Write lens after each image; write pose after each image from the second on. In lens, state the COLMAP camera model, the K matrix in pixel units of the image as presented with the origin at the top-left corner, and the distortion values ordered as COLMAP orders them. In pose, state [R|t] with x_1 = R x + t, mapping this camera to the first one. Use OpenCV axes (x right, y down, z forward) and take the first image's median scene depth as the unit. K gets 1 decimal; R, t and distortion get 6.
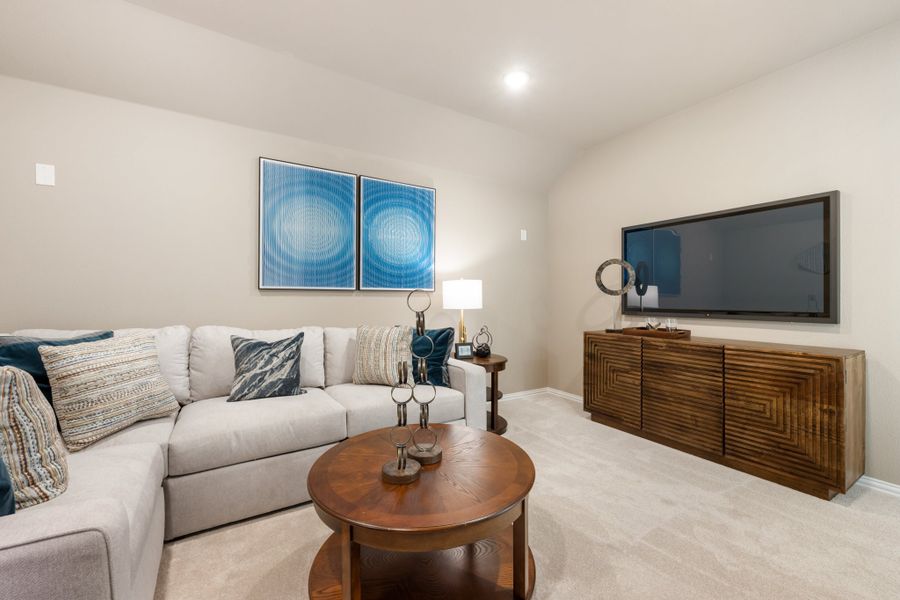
lens RADIAL K [[359.9, 0, 446.4], [0, 359.9, 295.5], [0, 0, 1]] dist [-0.000059, -0.000675]
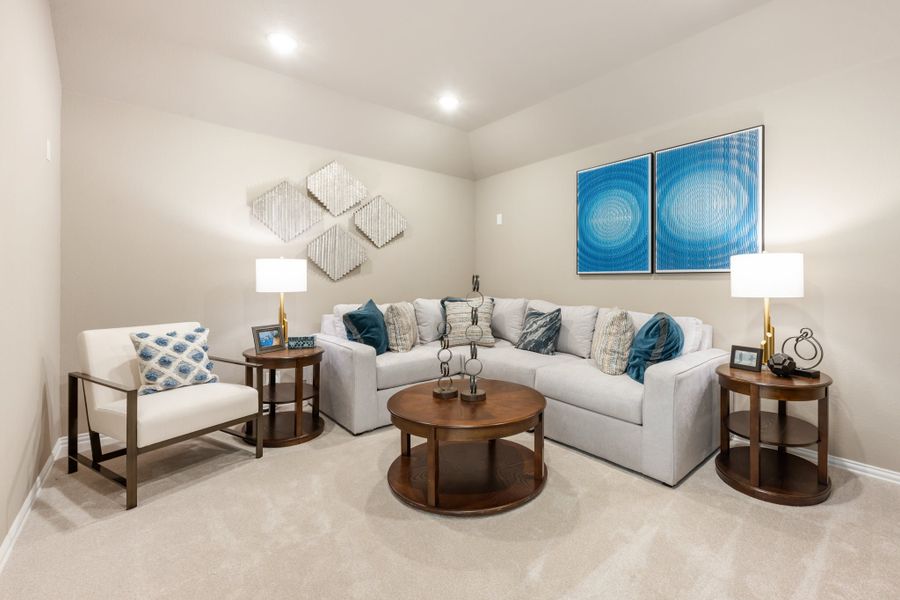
lens RADIAL K [[388.4, 0, 497.2], [0, 388.4, 277.3], [0, 0, 1]] dist [-0.000894, 0.000070]
pose [[0.201178, -0.014172, -0.979452, 0.688692], [0.002163, 0.999899, -0.014024, 0.010041], [0.979552, 0.000702, 0.201188, 0.396290]]
